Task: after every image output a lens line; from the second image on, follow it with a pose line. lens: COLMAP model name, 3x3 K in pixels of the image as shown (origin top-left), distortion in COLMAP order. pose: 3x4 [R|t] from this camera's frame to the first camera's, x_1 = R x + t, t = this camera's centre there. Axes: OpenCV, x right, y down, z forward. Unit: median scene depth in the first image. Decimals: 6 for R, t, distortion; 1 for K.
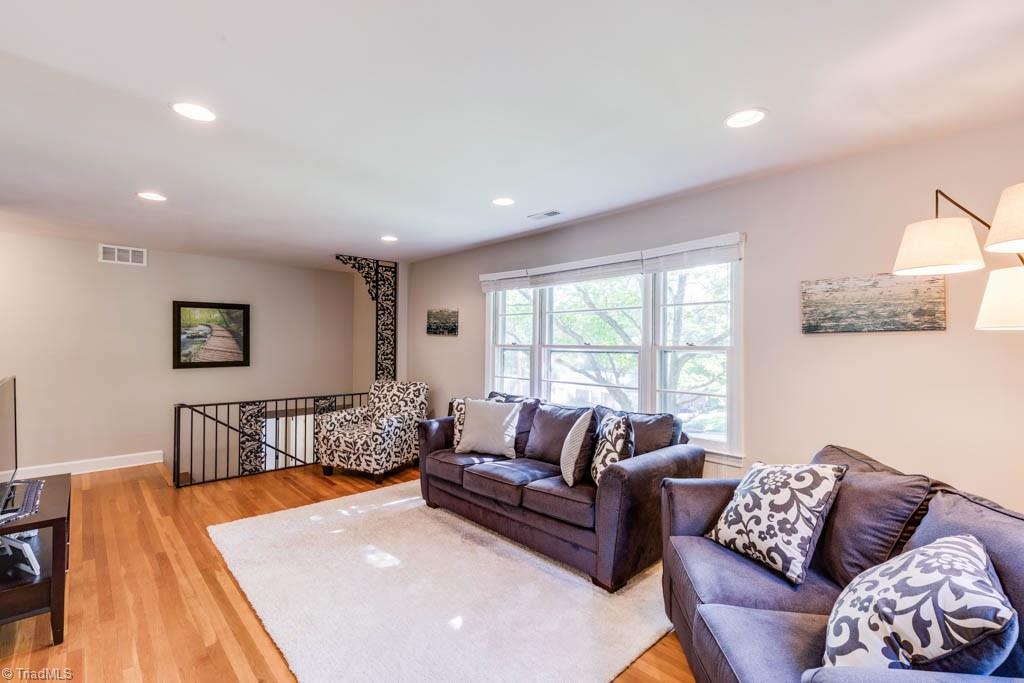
lens RADIAL K [[457.3, 0, 515.6], [0, 457.3, 339.3], [0, 0, 1]] dist [0.001786, 0.000005]
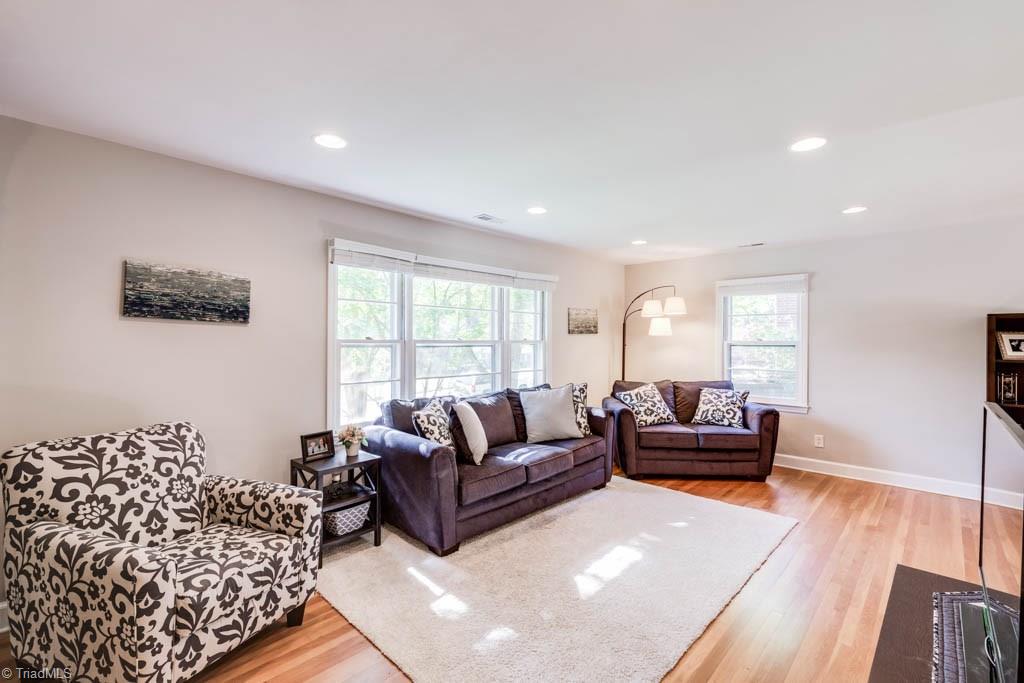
lens RADIAL K [[457.3, 0, 515.6], [0, 457.3, 339.3], [0, 0, 1]] dist [0.001786, 0.000005]
pose [[-0.059443, -0.000945, 0.998231, -0.962599], [-0.012832, 0.999918, 0.000183, 0.009238], [-0.998149, -0.012799, -0.059450, 0.954650]]
